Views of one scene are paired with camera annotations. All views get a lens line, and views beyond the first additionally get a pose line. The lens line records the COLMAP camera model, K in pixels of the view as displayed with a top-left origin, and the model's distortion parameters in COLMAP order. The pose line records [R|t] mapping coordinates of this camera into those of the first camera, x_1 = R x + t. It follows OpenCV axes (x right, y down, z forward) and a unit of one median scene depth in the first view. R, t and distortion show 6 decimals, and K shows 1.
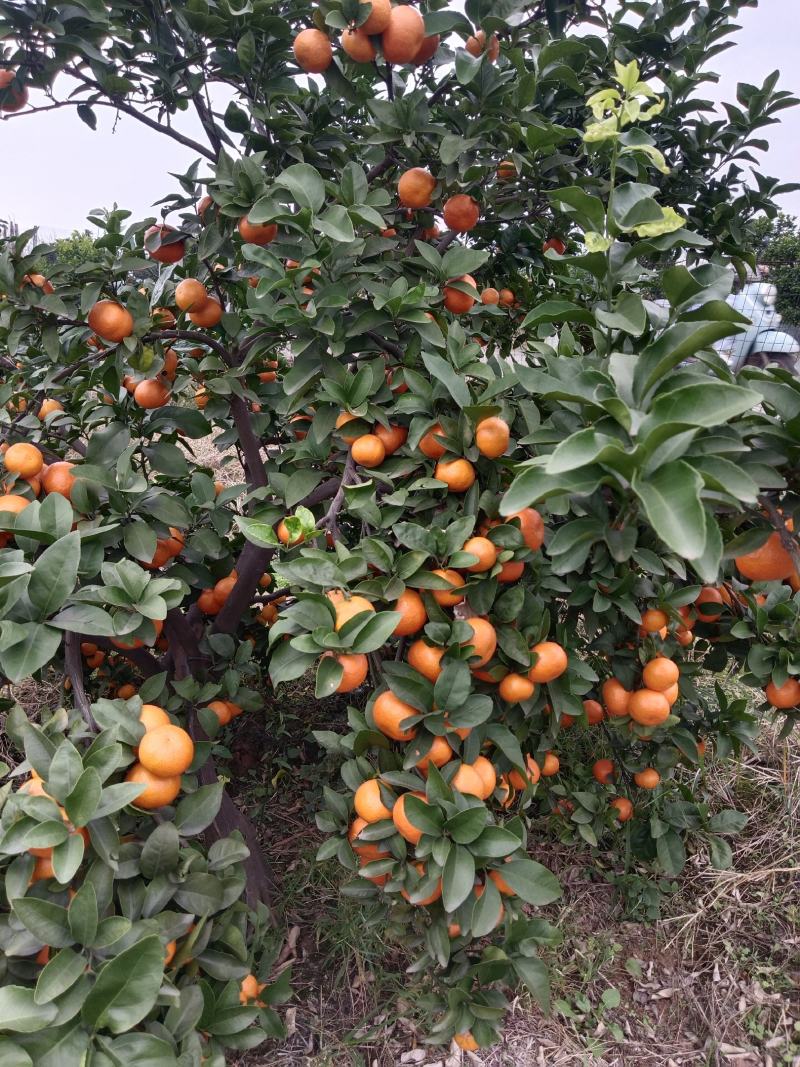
lens RADIAL K [[838.3, 0, 404.8], [0, 838.3, 530.5], [0, 0, 1]] dist [0.087845, -0.138934]
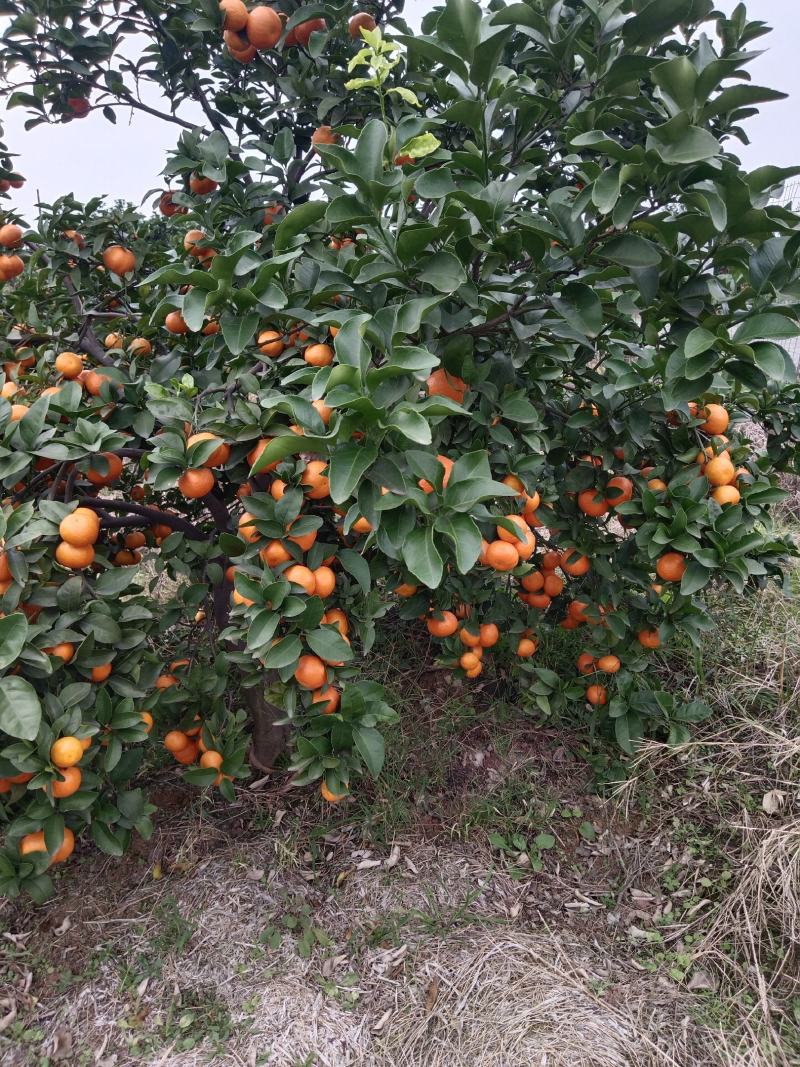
lens RADIAL K [[847.1, 0, 386.2], [0, 847.1, 521.9], [0, 0, 1]] dist [0.042512, -0.073029]
pose [[0.956726, 0.025114, -0.289903, 0.579135], [-0.023291, 0.999681, 0.009738, 0.186177], [0.290055, -0.002565, 0.957006, -0.248649]]
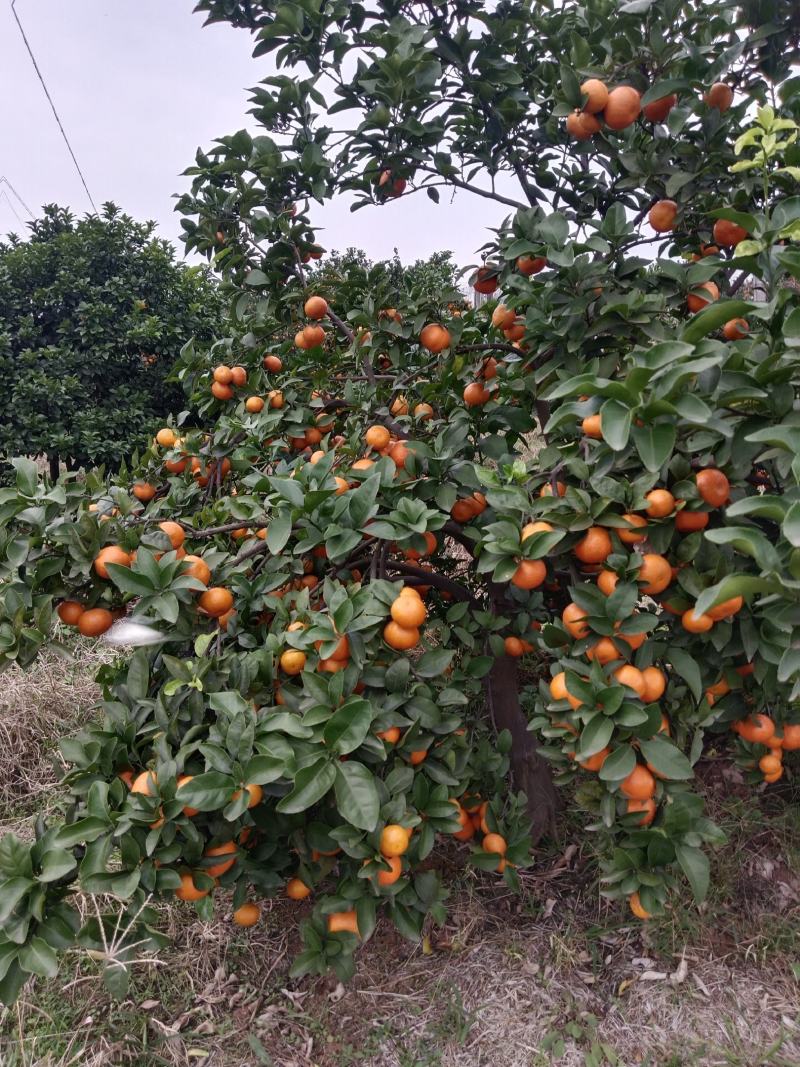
lens RADIAL K [[838.3, 0, 404.8], [0, 838.3, 530.5], [0, 0, 1]] dist [0.087845, -0.138934]
pose [[0.869044, 0.060372, -0.491037, 0.378665], [-0.077680, 0.996867, -0.014917, 0.116438], [0.488598, 0.051108, 0.871011, -0.276355]]
